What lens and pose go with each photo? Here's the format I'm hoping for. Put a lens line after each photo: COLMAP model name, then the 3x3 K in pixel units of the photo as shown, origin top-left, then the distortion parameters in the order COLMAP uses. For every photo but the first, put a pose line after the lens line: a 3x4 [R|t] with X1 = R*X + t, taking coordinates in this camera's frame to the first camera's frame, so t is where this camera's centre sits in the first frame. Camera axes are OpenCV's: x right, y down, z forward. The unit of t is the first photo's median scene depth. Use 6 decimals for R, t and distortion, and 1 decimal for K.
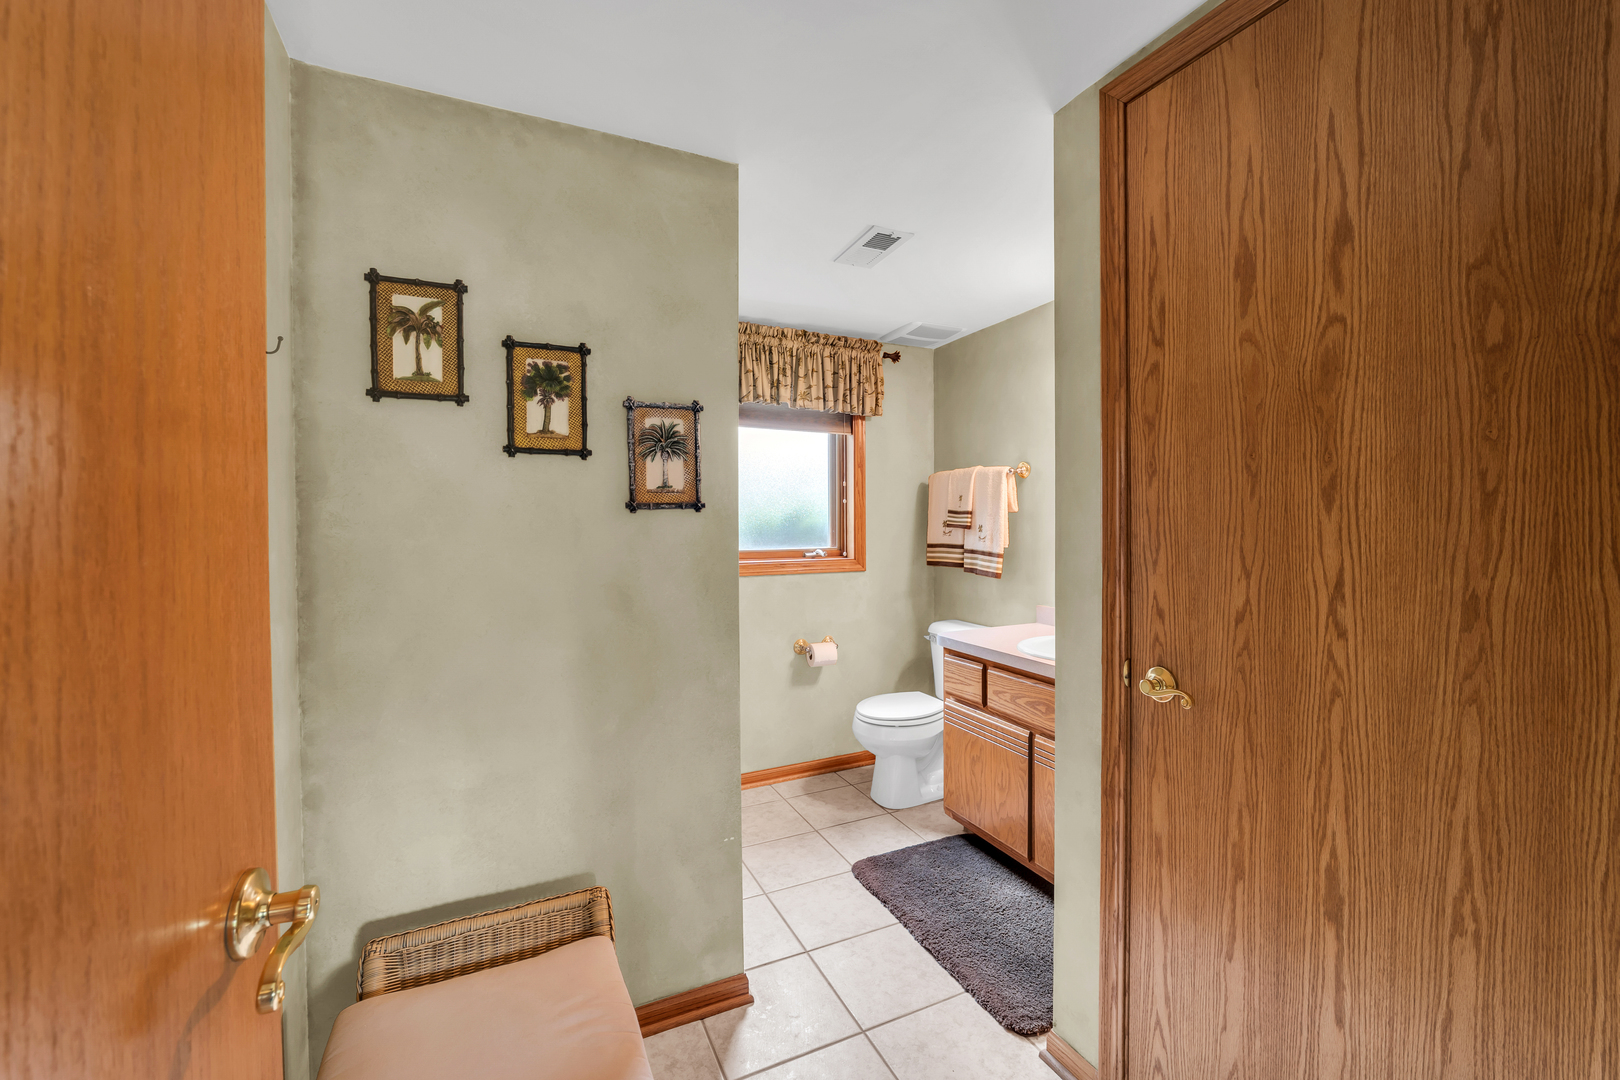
lens RADIAL K [[685.2, 0, 818.4], [0, 685.2, 531.7], [0, 0, 1]] dist [-0.011904, -0.000228]
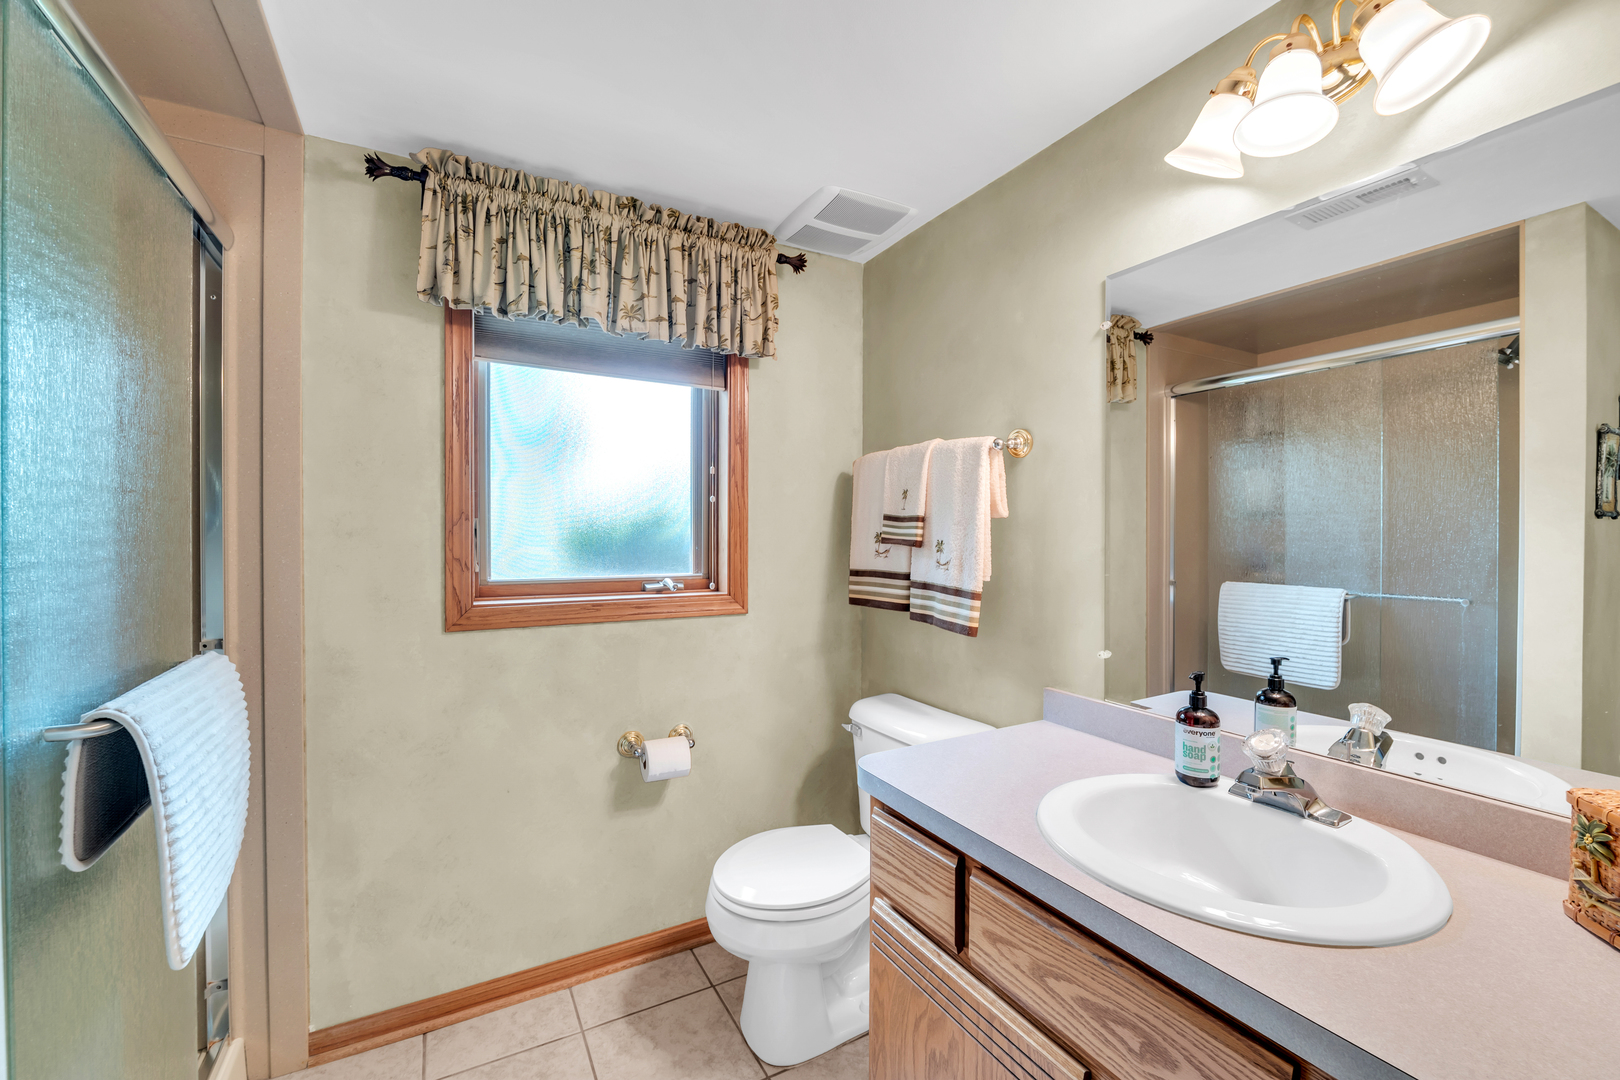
lens RADIAL K [[596.0, 0, 755.5], [0, 596.0, 540.5], [0, 0, 1]] dist [-0.001994, -0.000043]
pose [[0.999494, 0.008228, -0.030734, 0.095863], [-0.008365, 0.999956, -0.004347, -0.006150], [0.030697, 0.004602, 0.999518, 0.487318]]
